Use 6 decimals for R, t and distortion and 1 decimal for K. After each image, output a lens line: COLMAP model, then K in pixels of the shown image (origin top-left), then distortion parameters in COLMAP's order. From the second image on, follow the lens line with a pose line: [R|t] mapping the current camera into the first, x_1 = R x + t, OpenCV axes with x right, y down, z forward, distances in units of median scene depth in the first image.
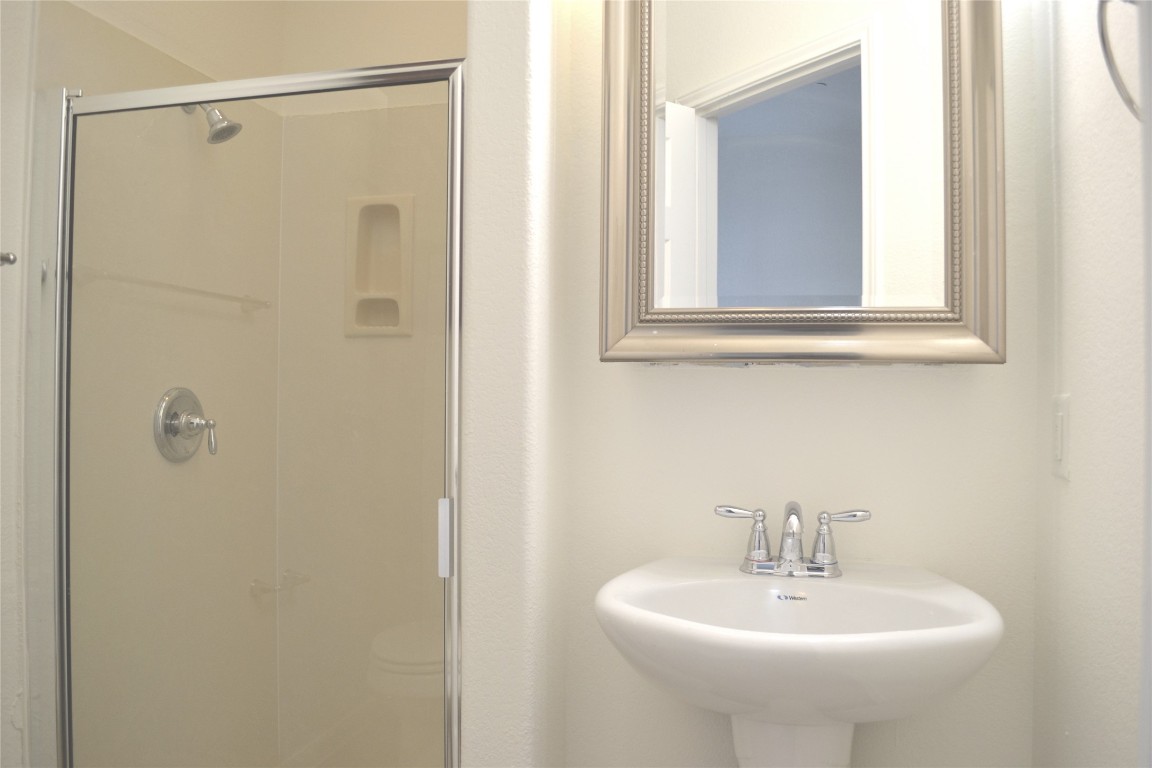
lens RADIAL K [[922.1, 0, 576.0], [0, 922.1, 384.0], [0, 0, 1]] dist [-0.081184, 0.005019]
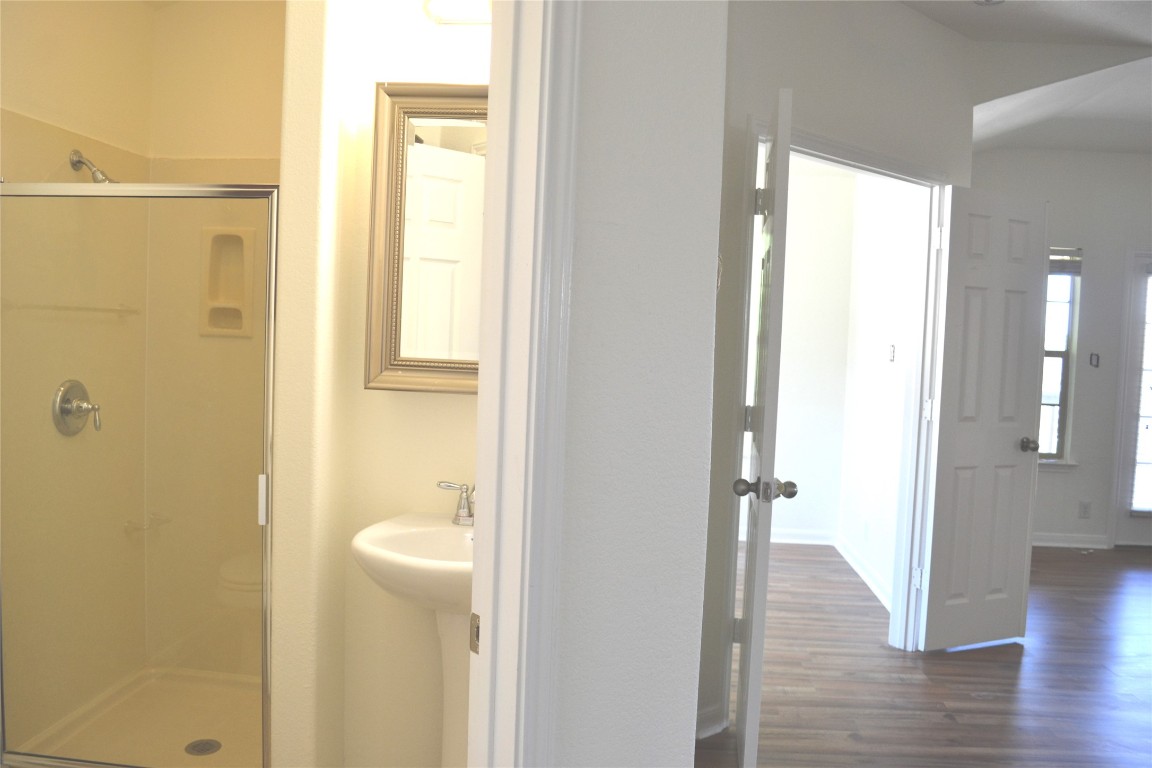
lens RADIAL K [[922.1, 0, 576.0], [0, 922.1, 384.0], [0, 0, 1]] dist [-0.081184, 0.005019]
pose [[0.989680, 0.024690, 0.141150, 0.114916], [-0.034841, 0.996945, 0.069902, -0.110809], [-0.138993, -0.074098, 0.987517, -0.420533]]
